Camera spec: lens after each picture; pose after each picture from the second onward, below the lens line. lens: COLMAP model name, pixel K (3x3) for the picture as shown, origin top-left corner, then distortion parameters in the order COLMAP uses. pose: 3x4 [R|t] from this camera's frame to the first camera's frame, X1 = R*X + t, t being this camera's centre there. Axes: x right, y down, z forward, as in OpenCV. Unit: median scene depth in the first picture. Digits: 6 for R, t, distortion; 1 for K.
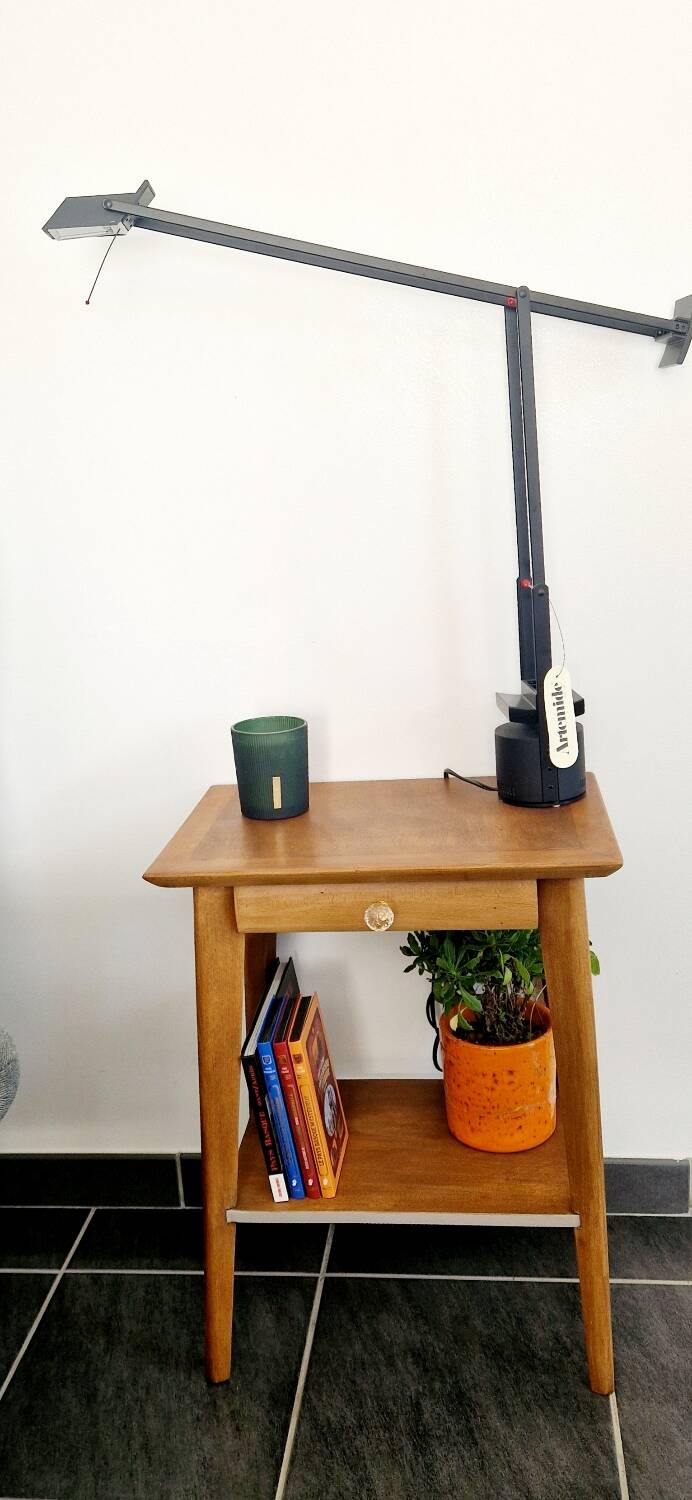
lens RADIAL K [[1210.2, 0, 338.3], [0, 1210.2, 733.7], [0, 0, 1]] dist [0.043298, -0.024796]
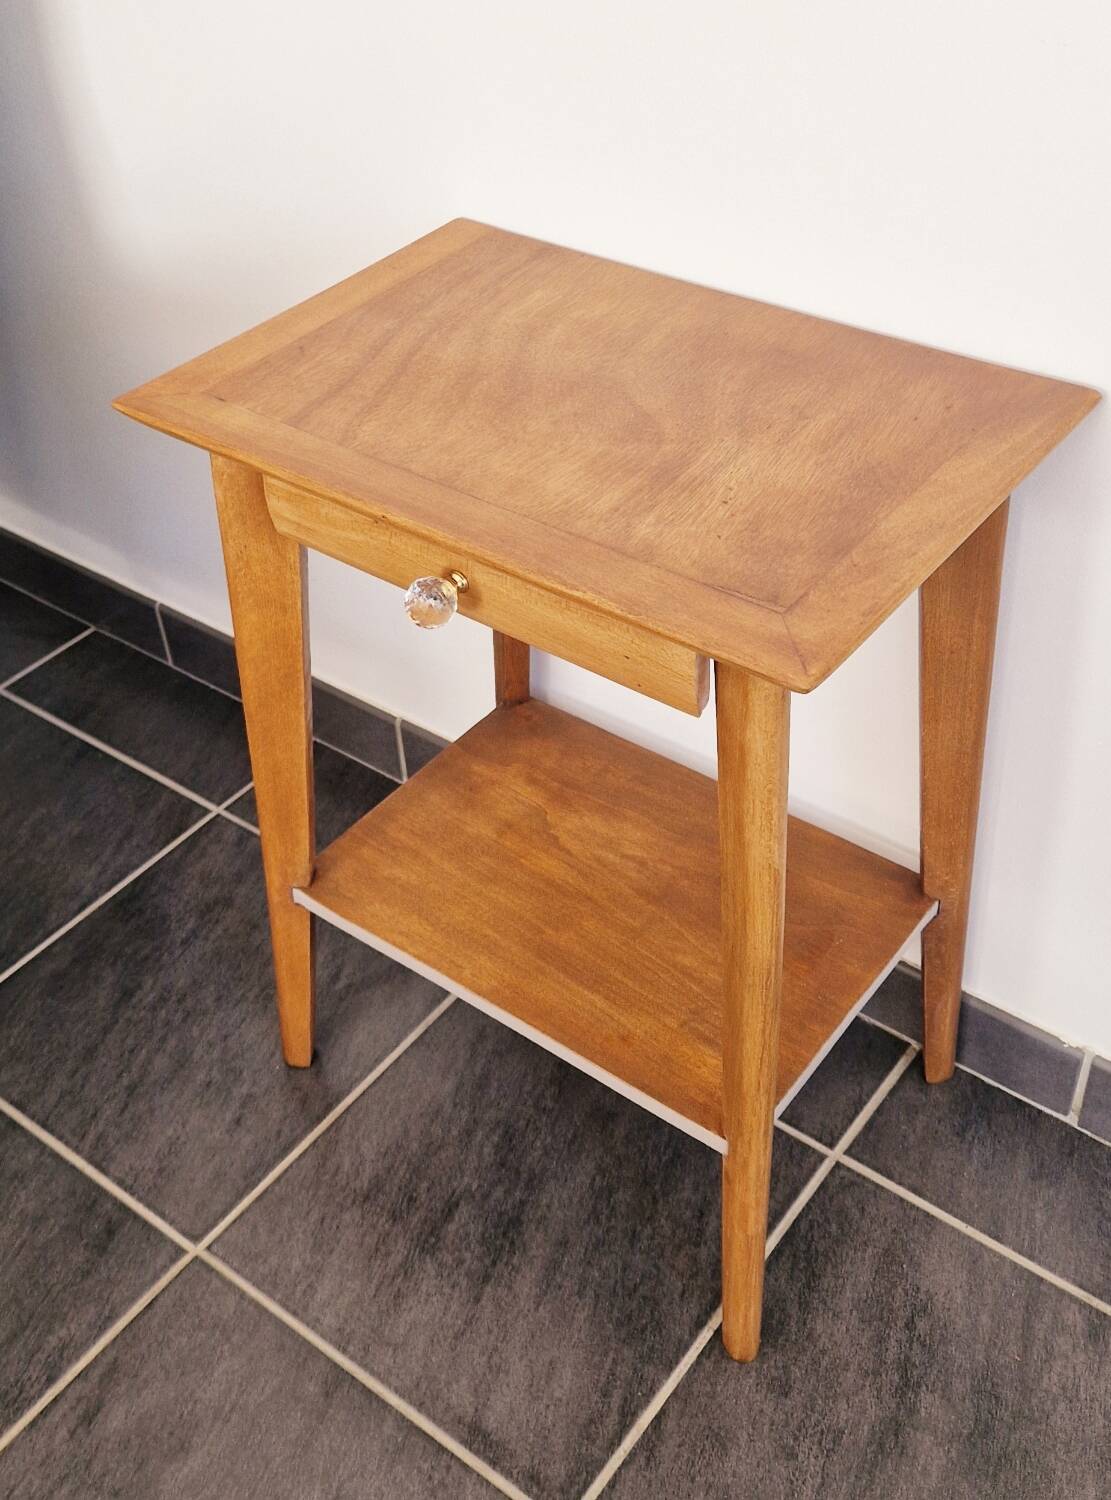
lens RADIAL K [[1579.7, 0, 562.1], [0, 1579.7, 728.8], [0, 0, 1]] dist [0.042175, 0.000000]
pose [[0.864835, 0.348286, -0.361604, 0.344335], [-0.136827, 0.856489, 0.497700, -0.137129], [0.483052, -0.380951, 0.788376, 0.418618]]
